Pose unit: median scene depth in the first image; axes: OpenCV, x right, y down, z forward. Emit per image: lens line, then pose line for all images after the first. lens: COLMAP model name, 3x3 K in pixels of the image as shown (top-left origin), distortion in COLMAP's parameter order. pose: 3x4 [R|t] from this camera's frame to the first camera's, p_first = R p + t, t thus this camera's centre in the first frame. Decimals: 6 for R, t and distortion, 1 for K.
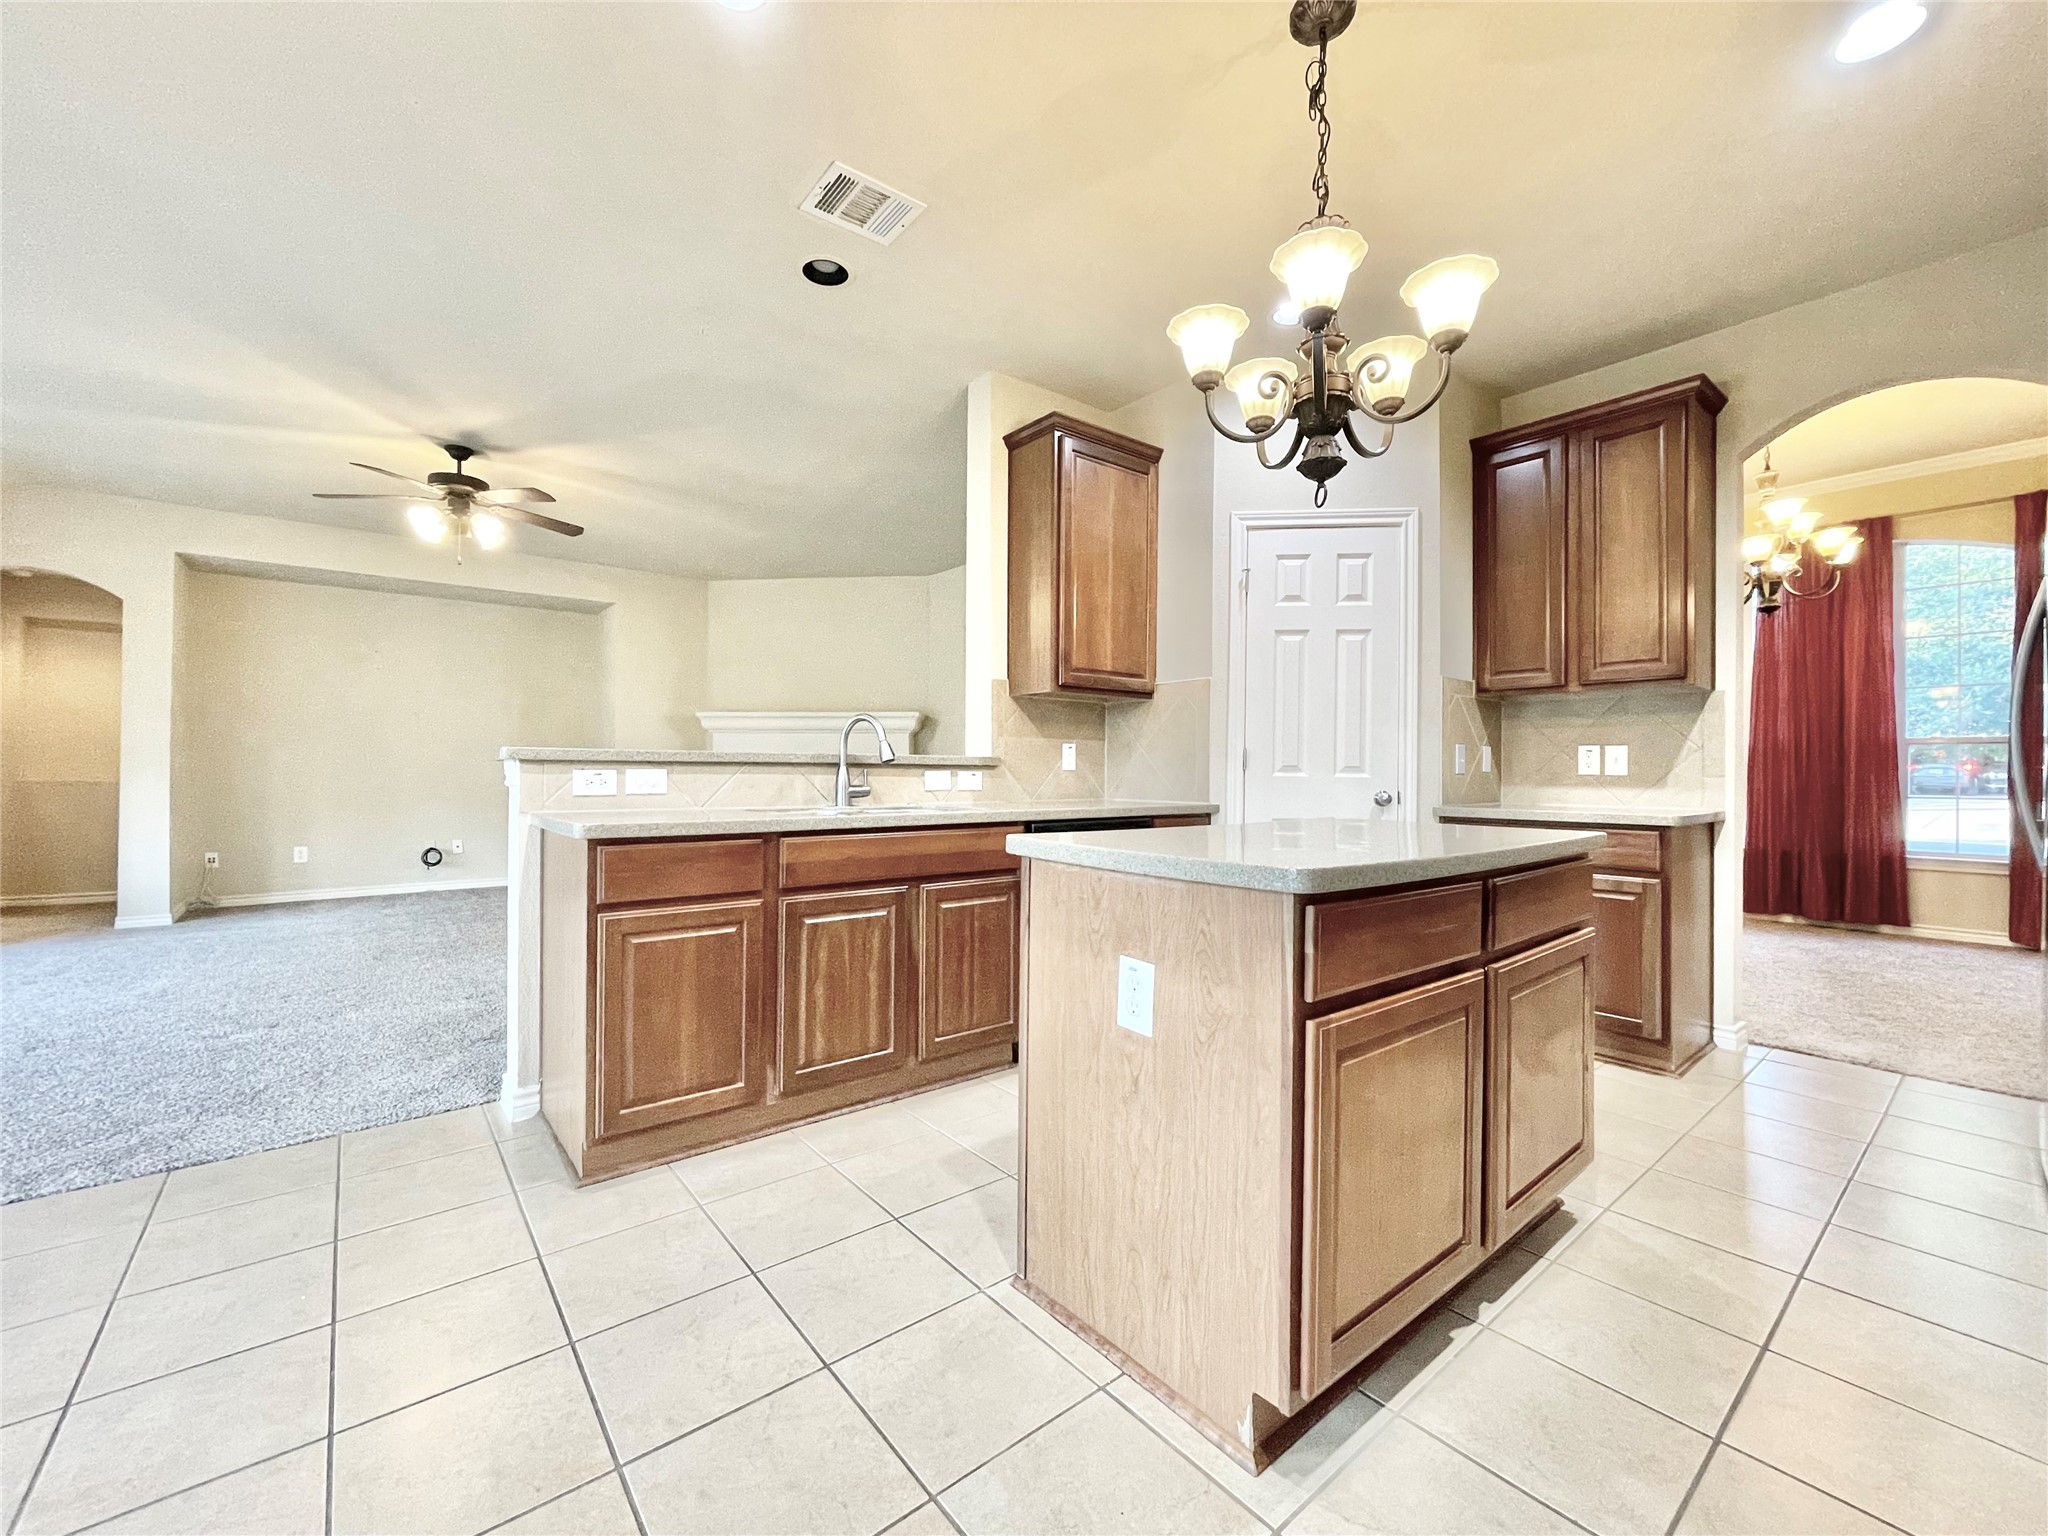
lens RADIAL K [[832.1, 0, 1033.5], [0, 832.1, 761.9], [0, 0, 1]] dist [0.000491, 0.000358]
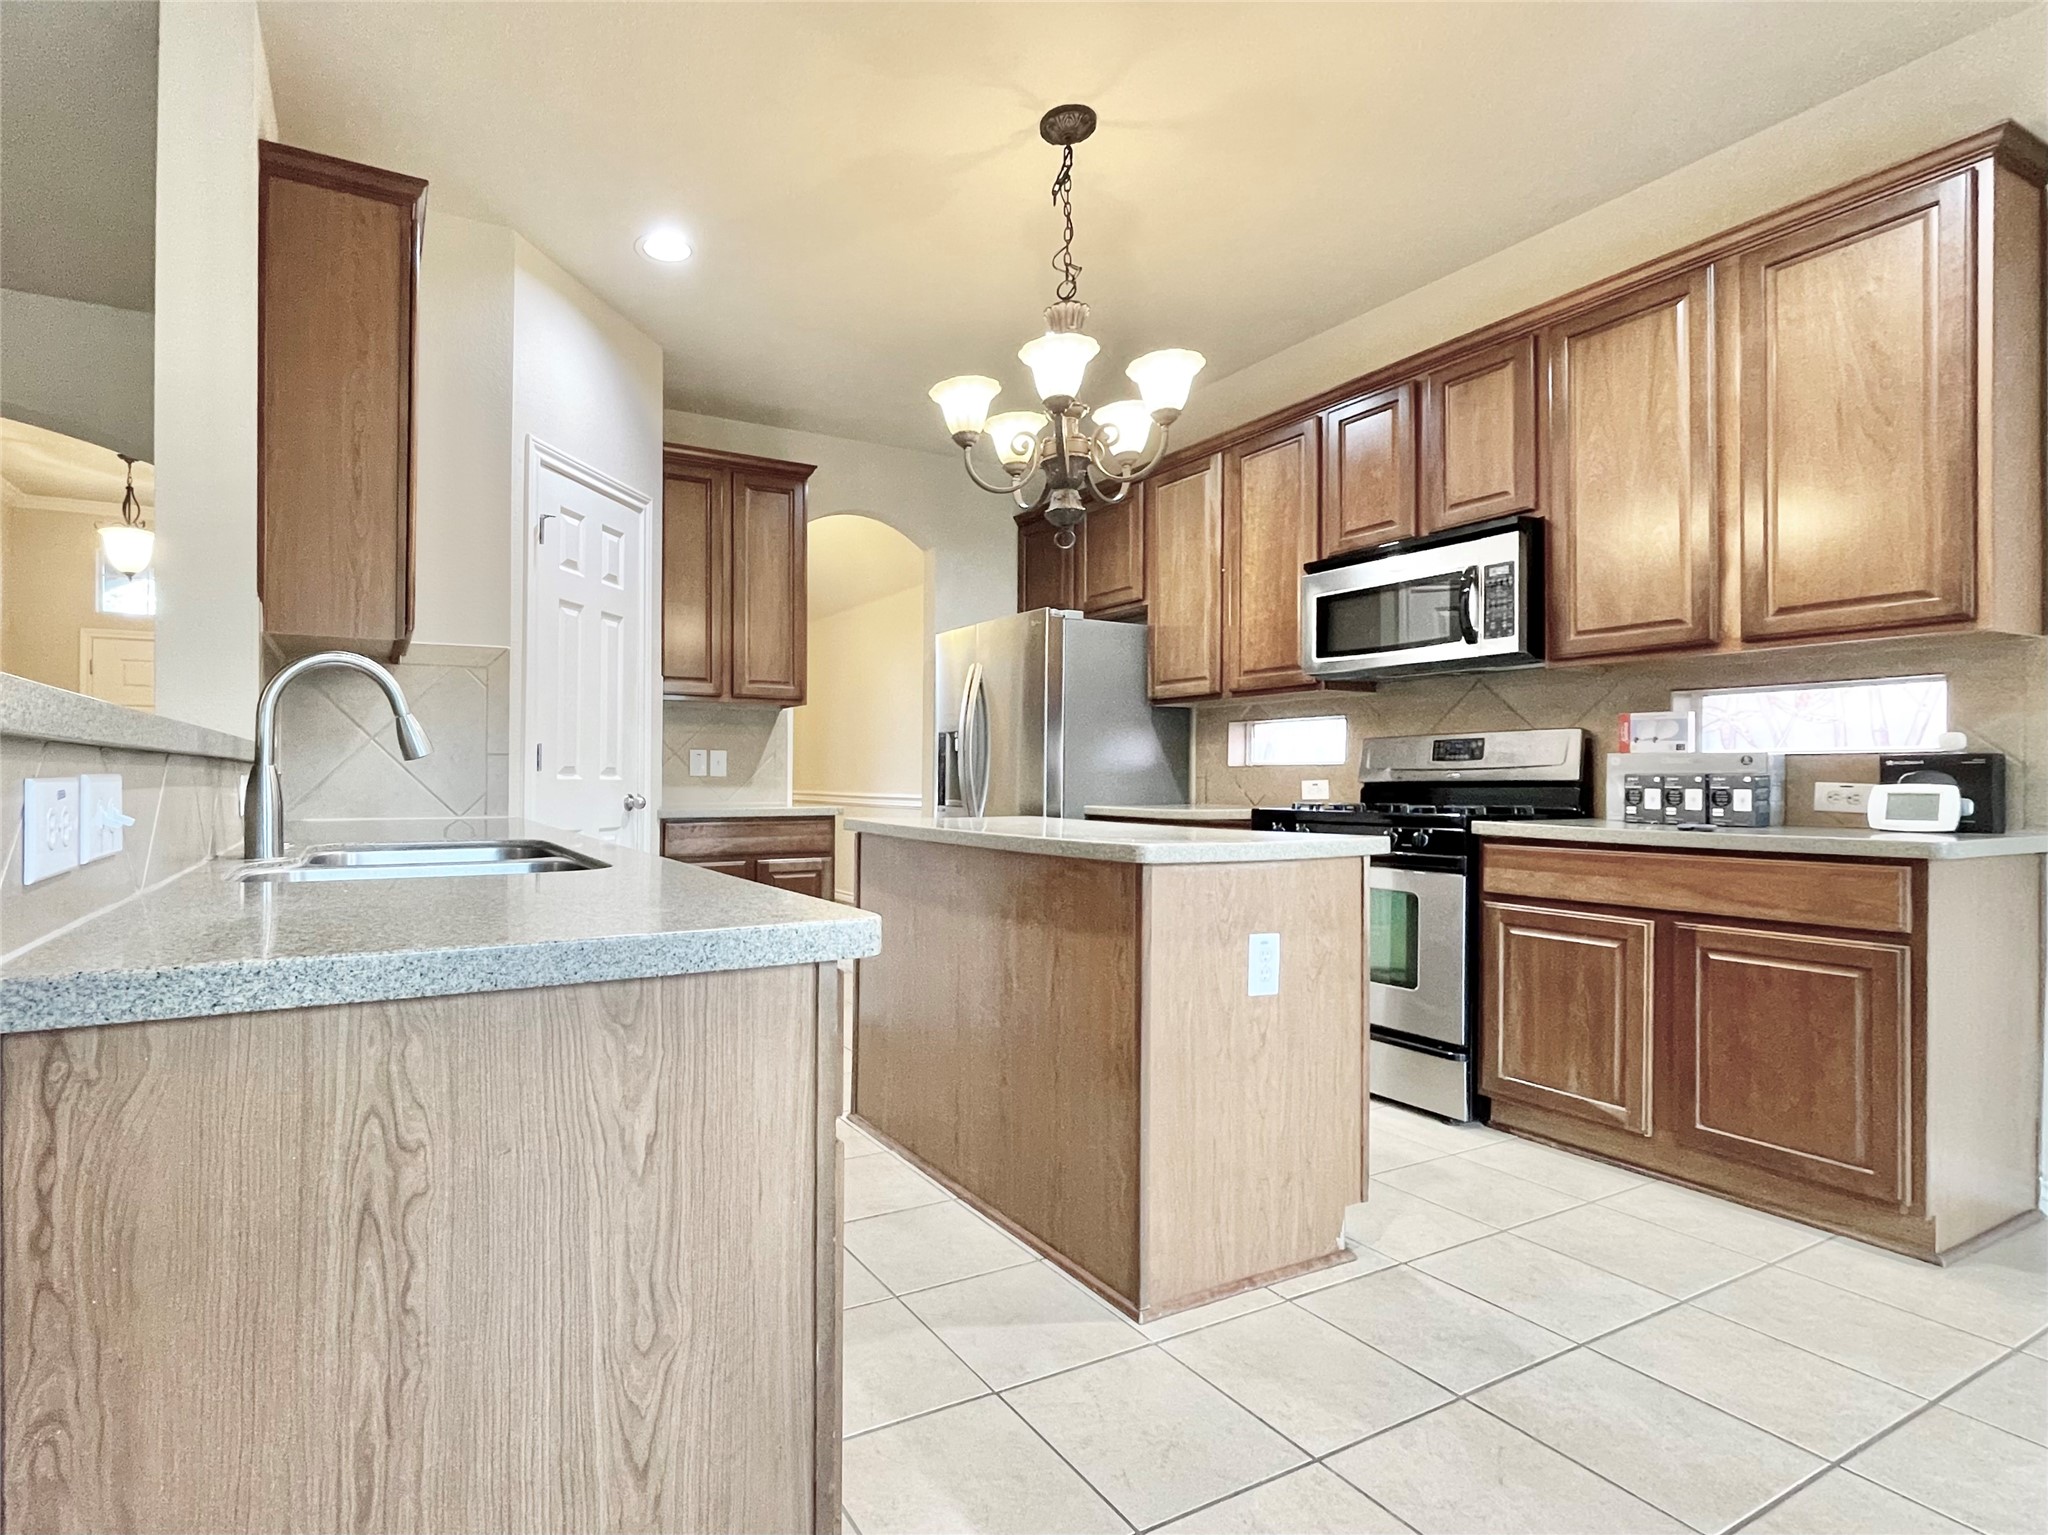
lens RADIAL K [[832.1, 0, 1031.2], [0, 832.1, 778.7], [0, 0, 1]] dist [0.000491, 0.000358]
pose [[0.257210, -0.009268, 0.966311, -1.038594], [-0.009153, 0.999886, 0.012027, 0.006361], [-0.966312, -0.011938, 0.257096, 0.963087]]
